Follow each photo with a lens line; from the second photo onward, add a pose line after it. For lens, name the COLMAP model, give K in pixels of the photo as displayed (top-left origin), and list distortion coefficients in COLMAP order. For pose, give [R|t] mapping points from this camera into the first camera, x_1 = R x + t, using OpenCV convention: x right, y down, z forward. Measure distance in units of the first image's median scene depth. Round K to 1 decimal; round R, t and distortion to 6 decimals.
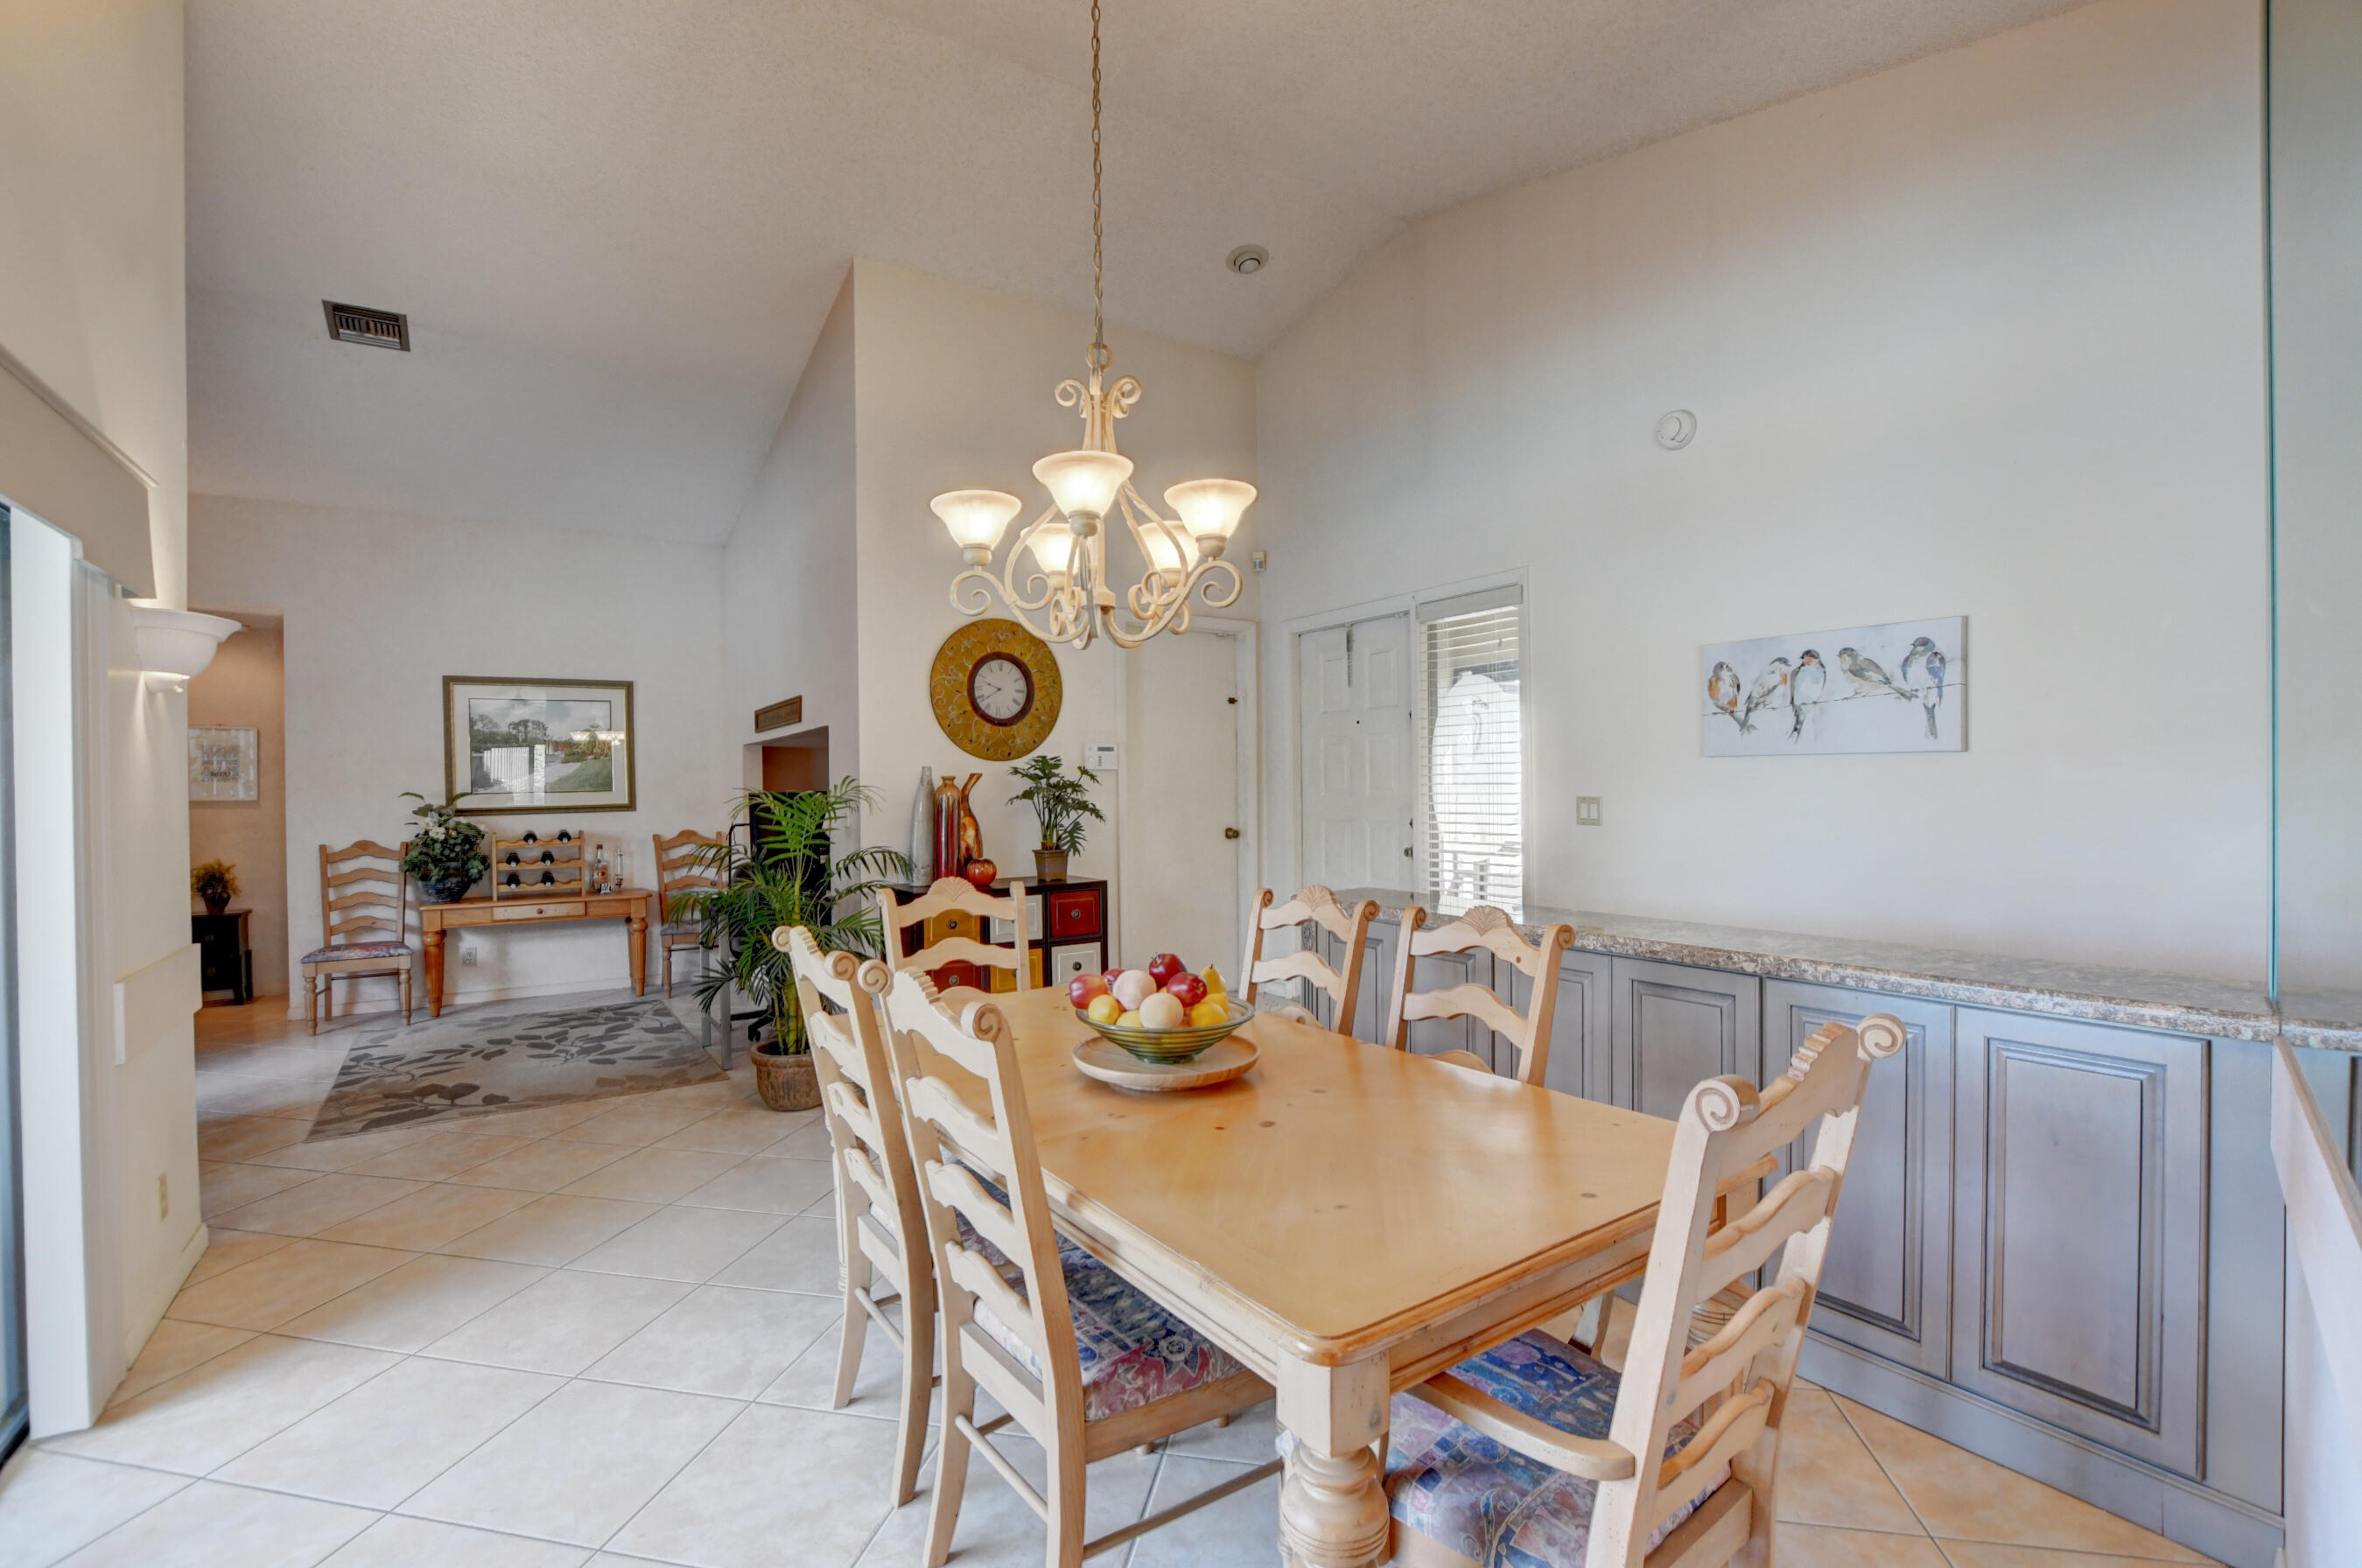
lens RADIAL K [[1039.9, 0, 1177.1], [0, 1039.9, 794.5], [0, 0, 1]] dist [-0.032560, 0.004802]
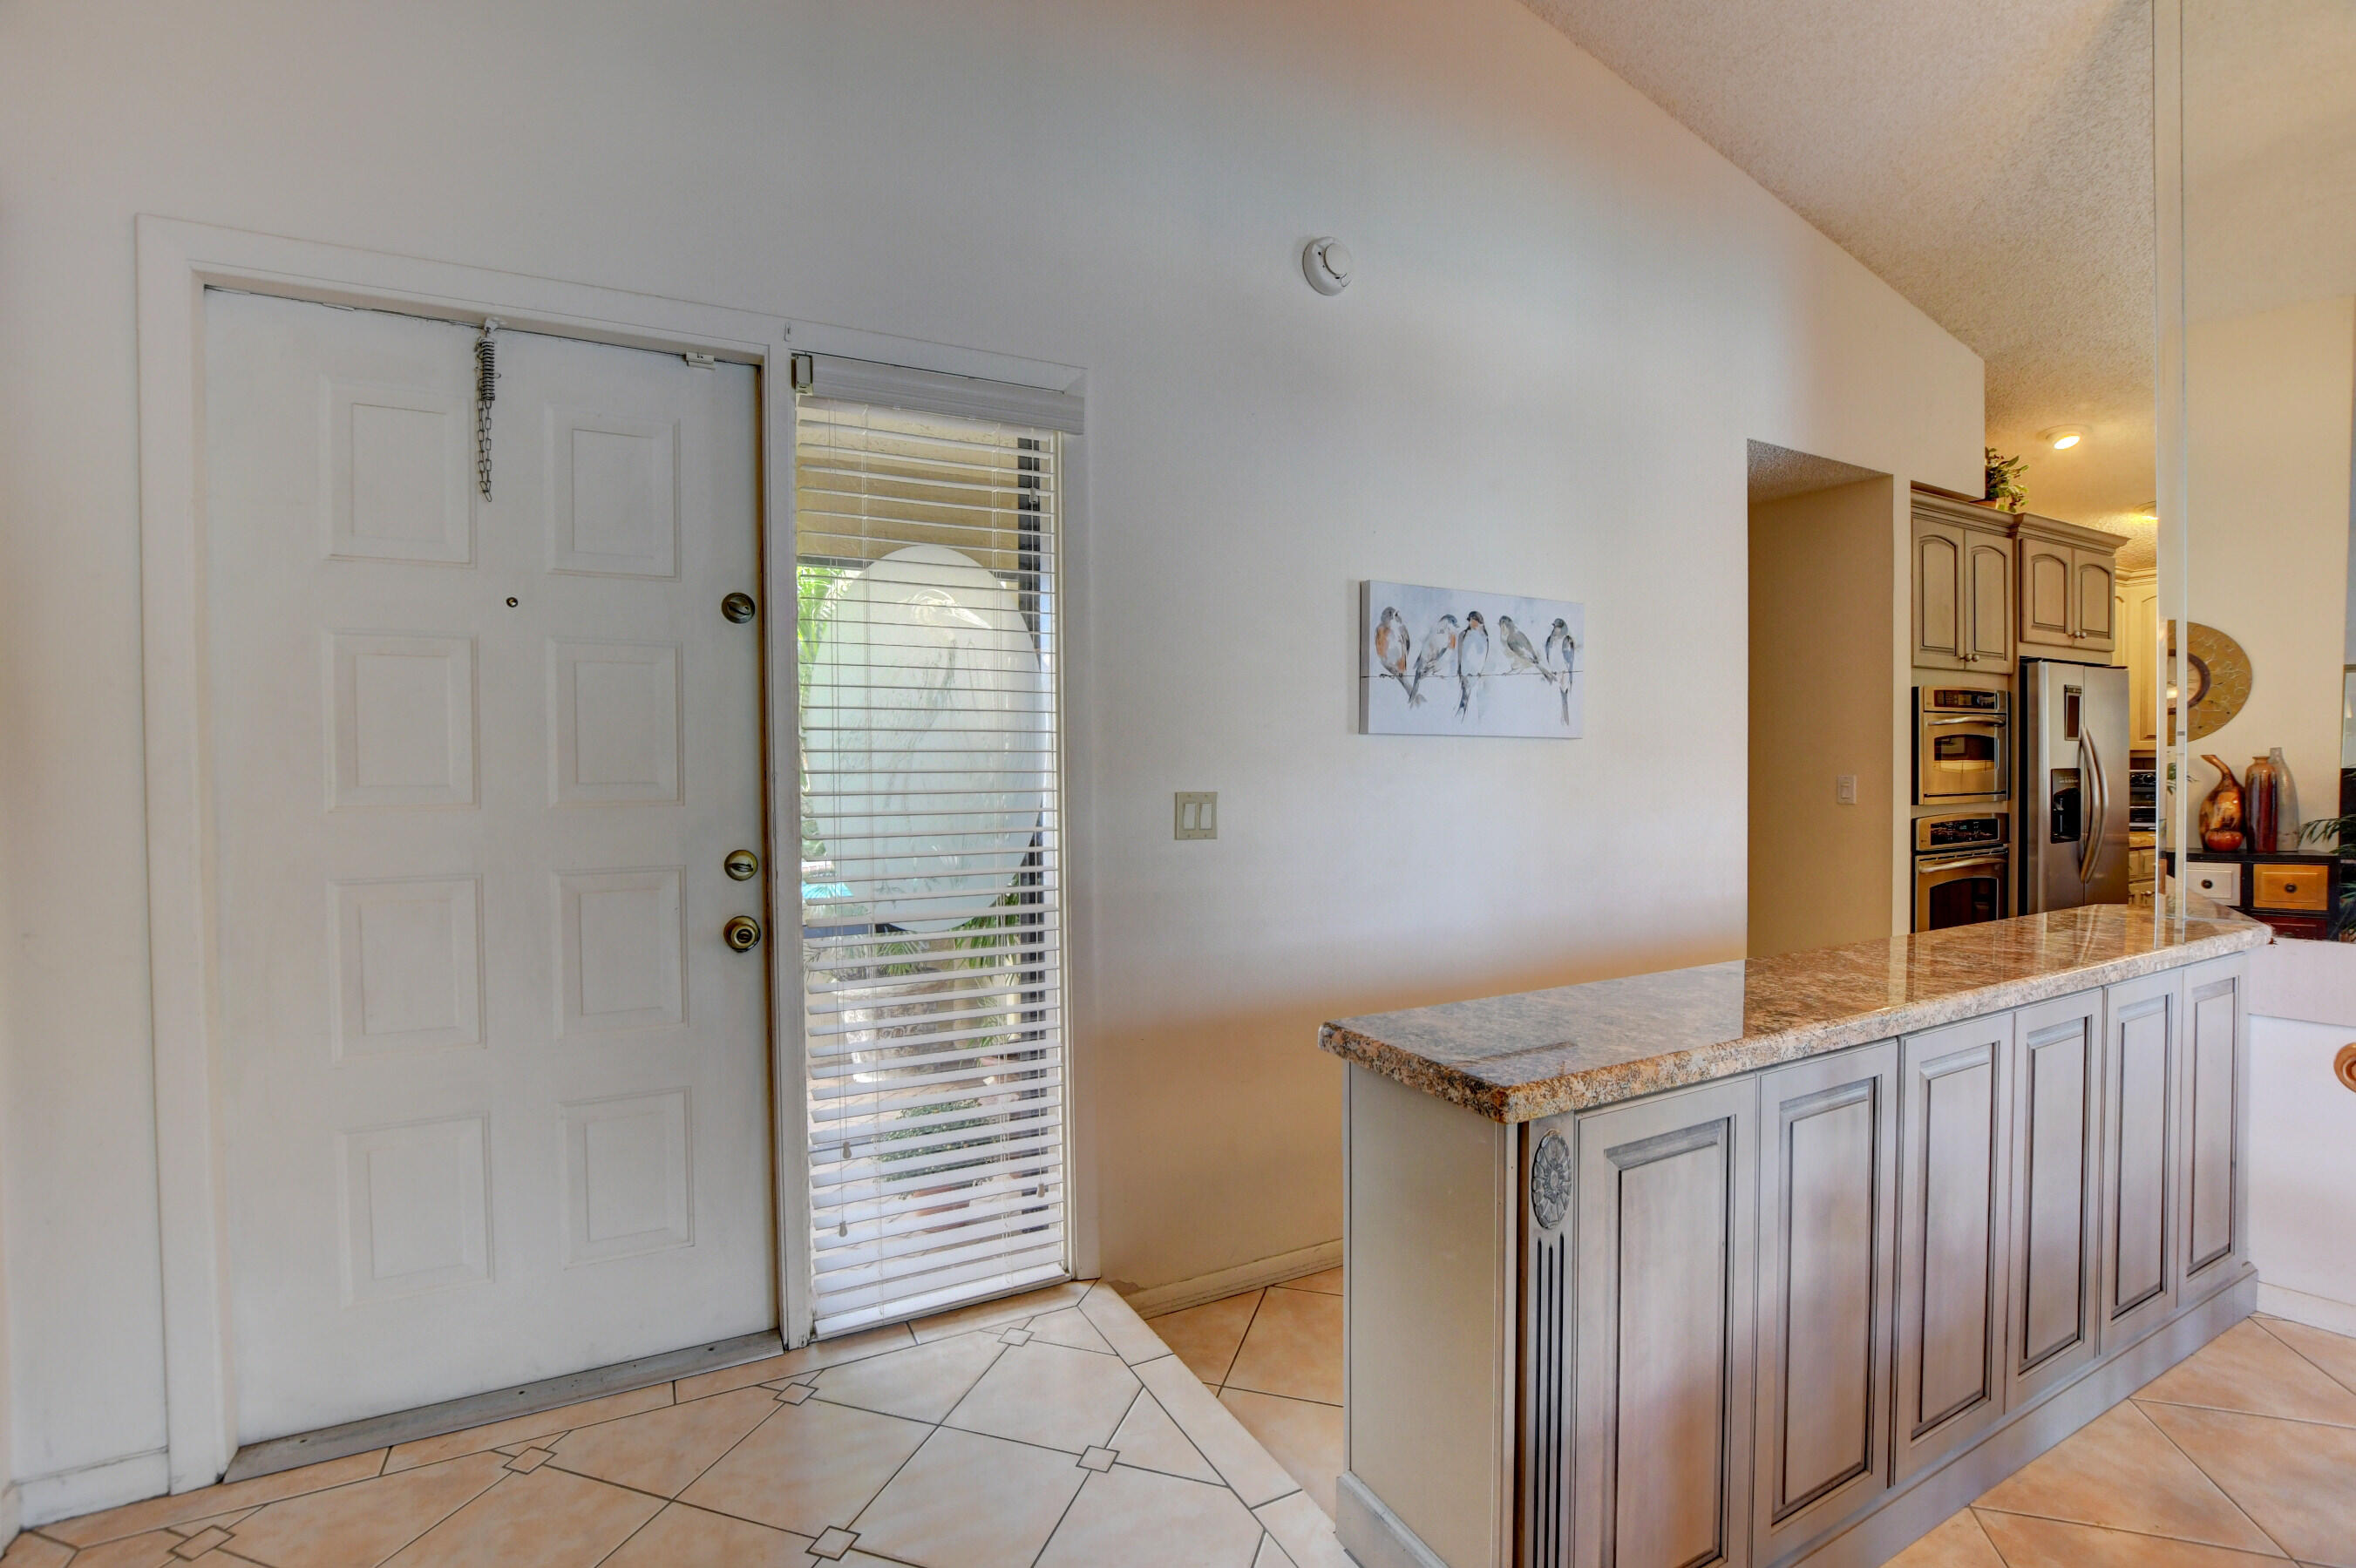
lens RADIAL K [[1037.3, 0, 1176.7], [0, 1037.3, 788.5], [0, 0, 1]] dist [-0.032560, 0.004802]
pose [[0.102511, -0.007179, 0.994706, -0.180836], [0.014641, 0.999877, 0.005707, -0.003329], [-0.994624, 0.013978, 0.102603, 0.837469]]
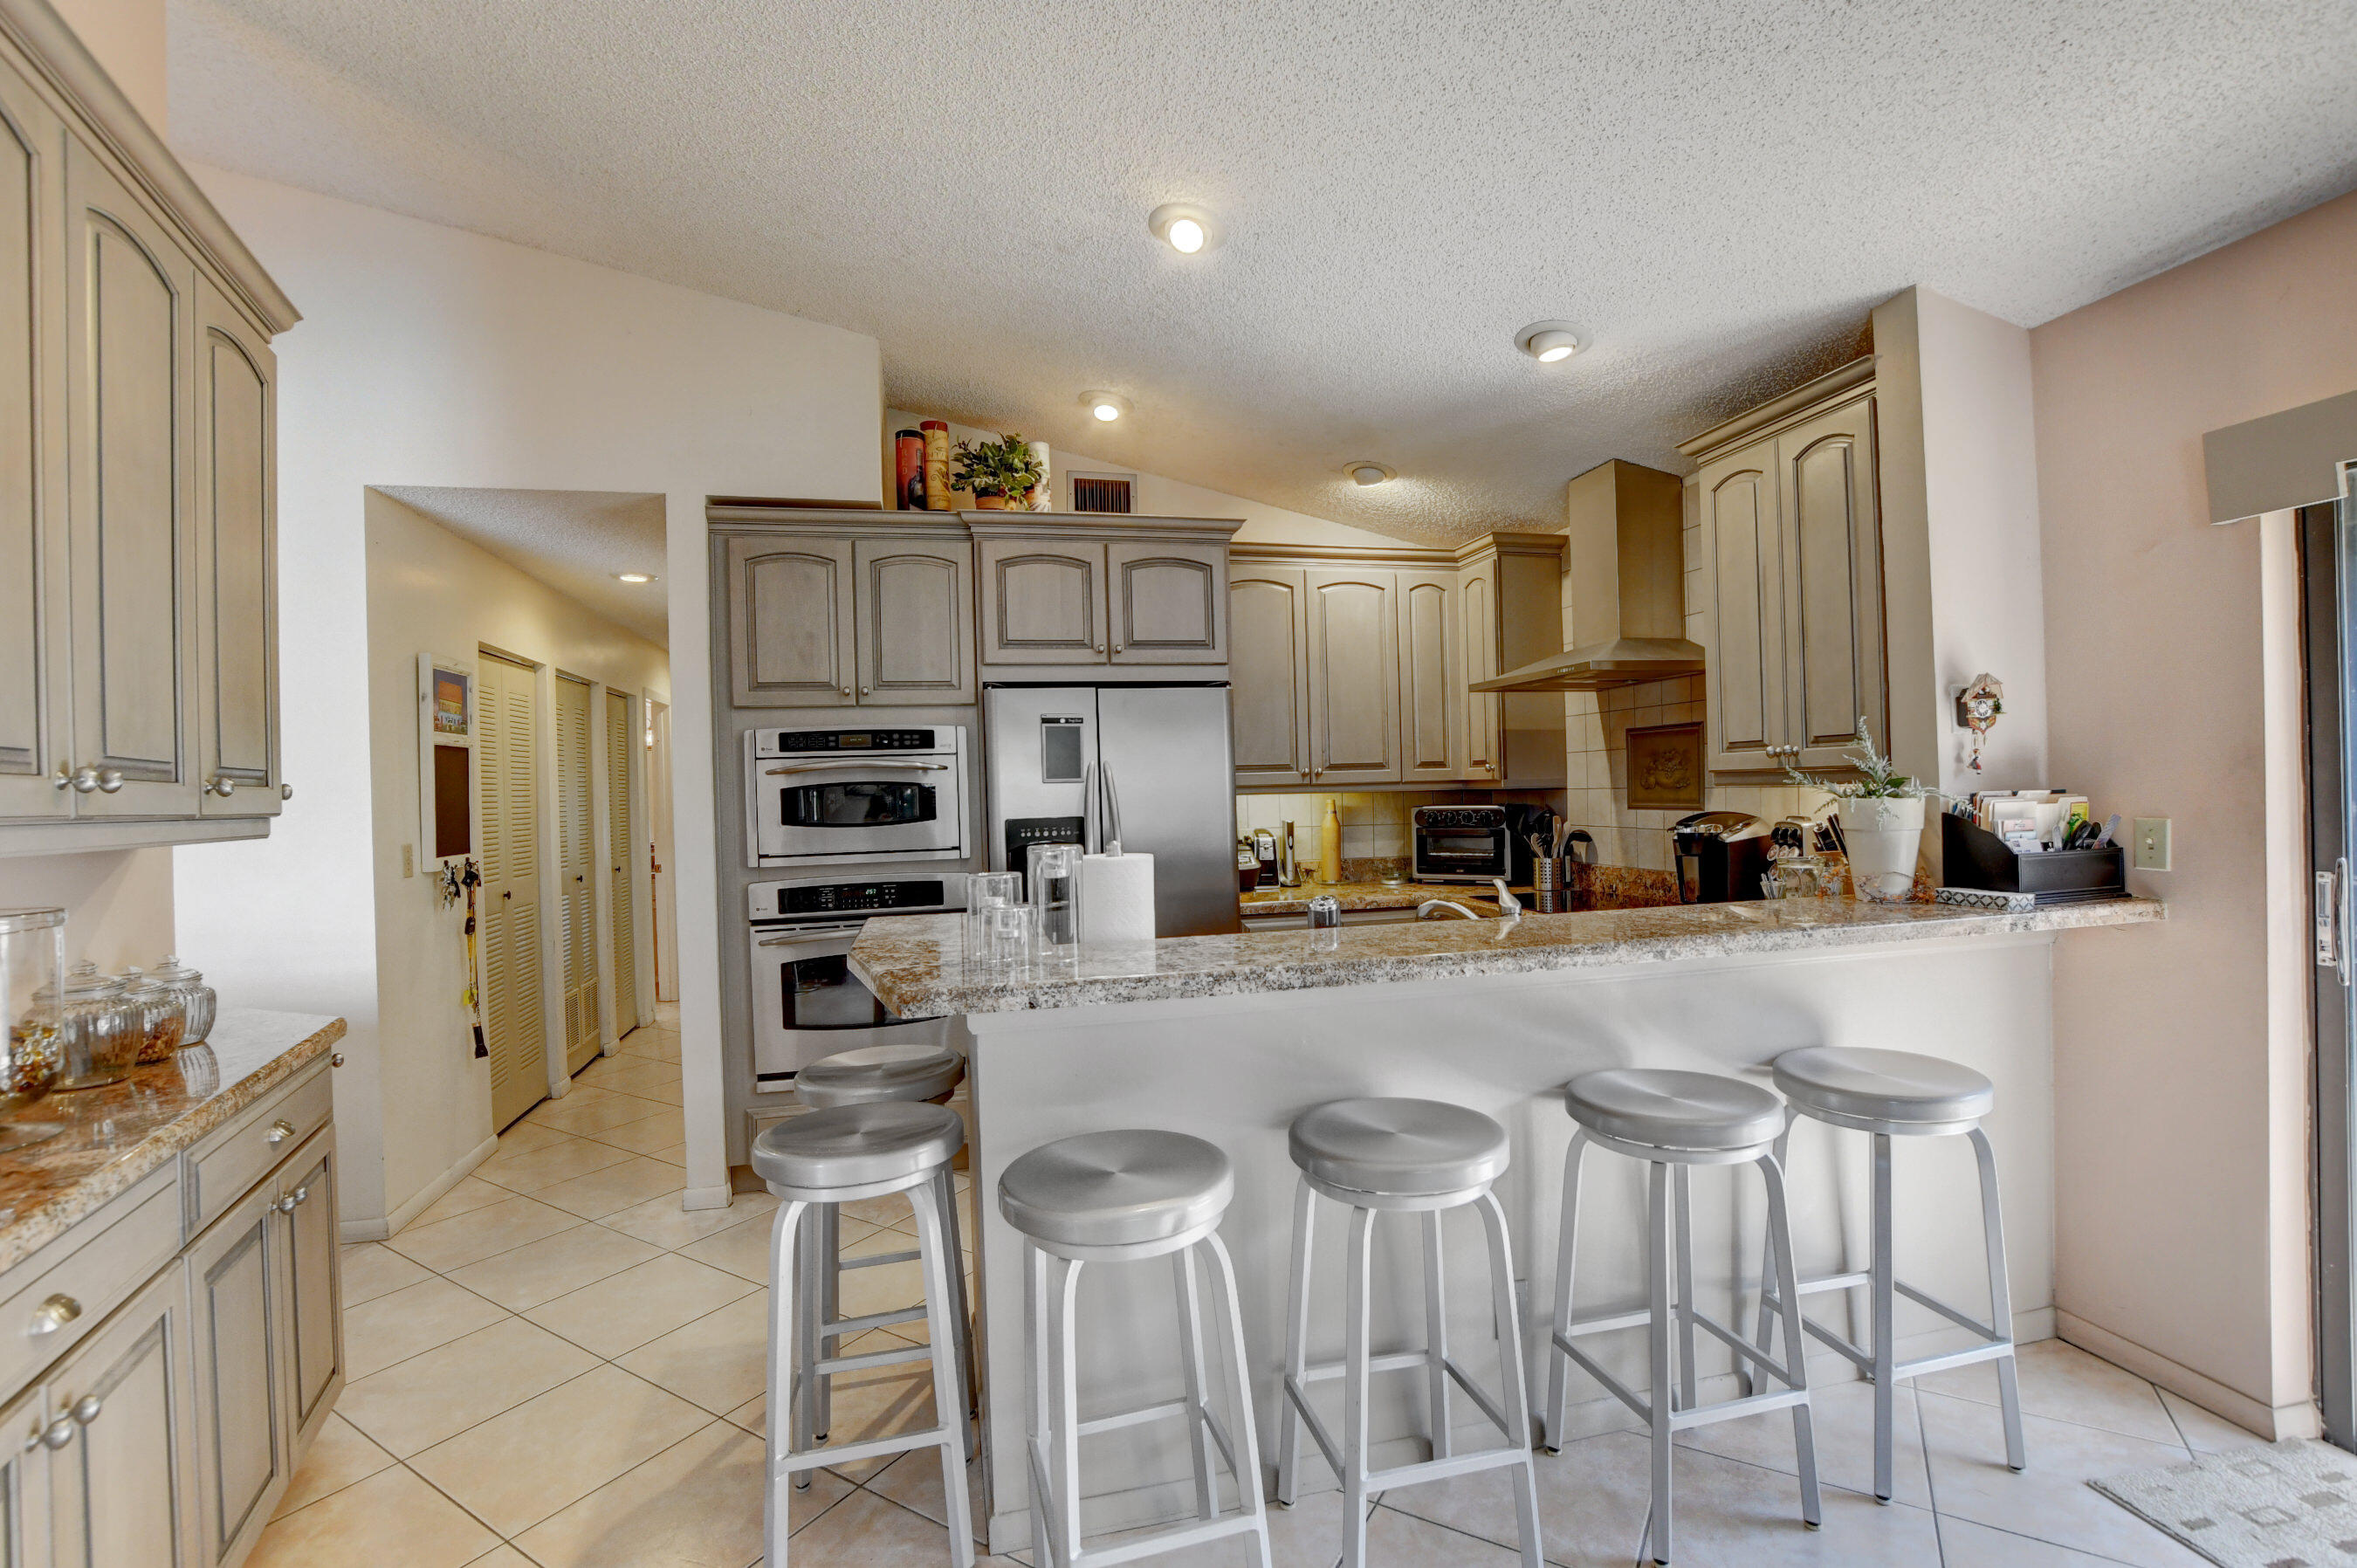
lens RADIAL K [[1037.8, 0, 1175.7], [0, 1037.8, 786.0], [0, 0, 1]] dist [-0.032560, 0.004802]
pose [[0.351704, 0.001886, 0.936109, 0.149078], [0.030346, 0.999449, -0.013415, -0.014915], [-0.935619, 0.033126, 0.351453, -0.262690]]
